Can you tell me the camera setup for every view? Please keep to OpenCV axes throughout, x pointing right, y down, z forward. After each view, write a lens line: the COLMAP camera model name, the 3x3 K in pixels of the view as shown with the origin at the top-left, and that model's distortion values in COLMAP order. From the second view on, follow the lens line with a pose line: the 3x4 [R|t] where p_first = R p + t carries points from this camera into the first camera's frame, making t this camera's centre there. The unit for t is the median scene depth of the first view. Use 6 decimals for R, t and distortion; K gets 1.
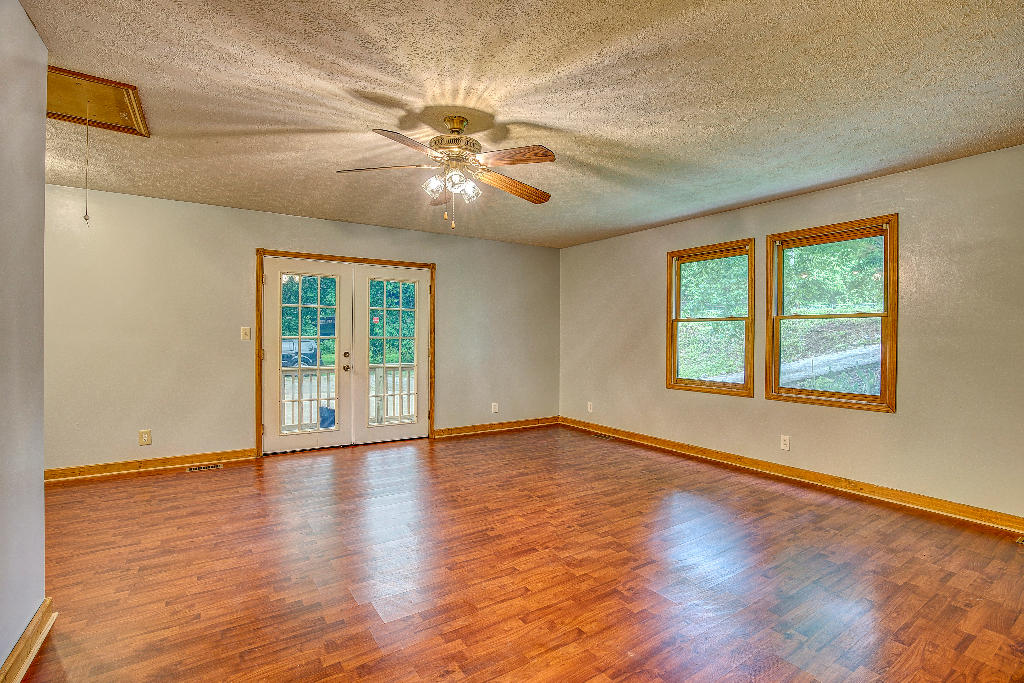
lens RADIAL K [[482.9, 0, 515.9], [0, 482.9, 340.5], [0, 0, 1]] dist [-0.028222, 0.006363]
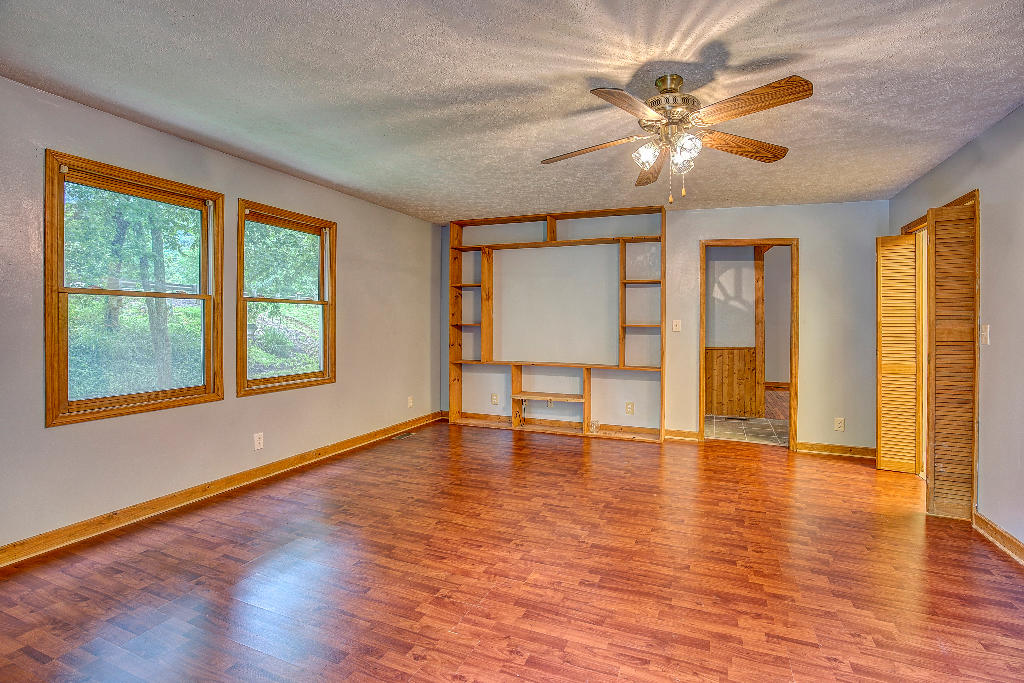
lens RADIAL K [[482.9, 0, 532.7], [0, 482.9, 322.2], [0, 0, 1]] dist [-0.028222, 0.006363]
pose [[-0.578000, -0.008451, 0.815993, -0.527991], [-0.002985, 0.999962, 0.008242, -0.017253], [-0.816031, 0.002328, -0.578003, 1.296155]]
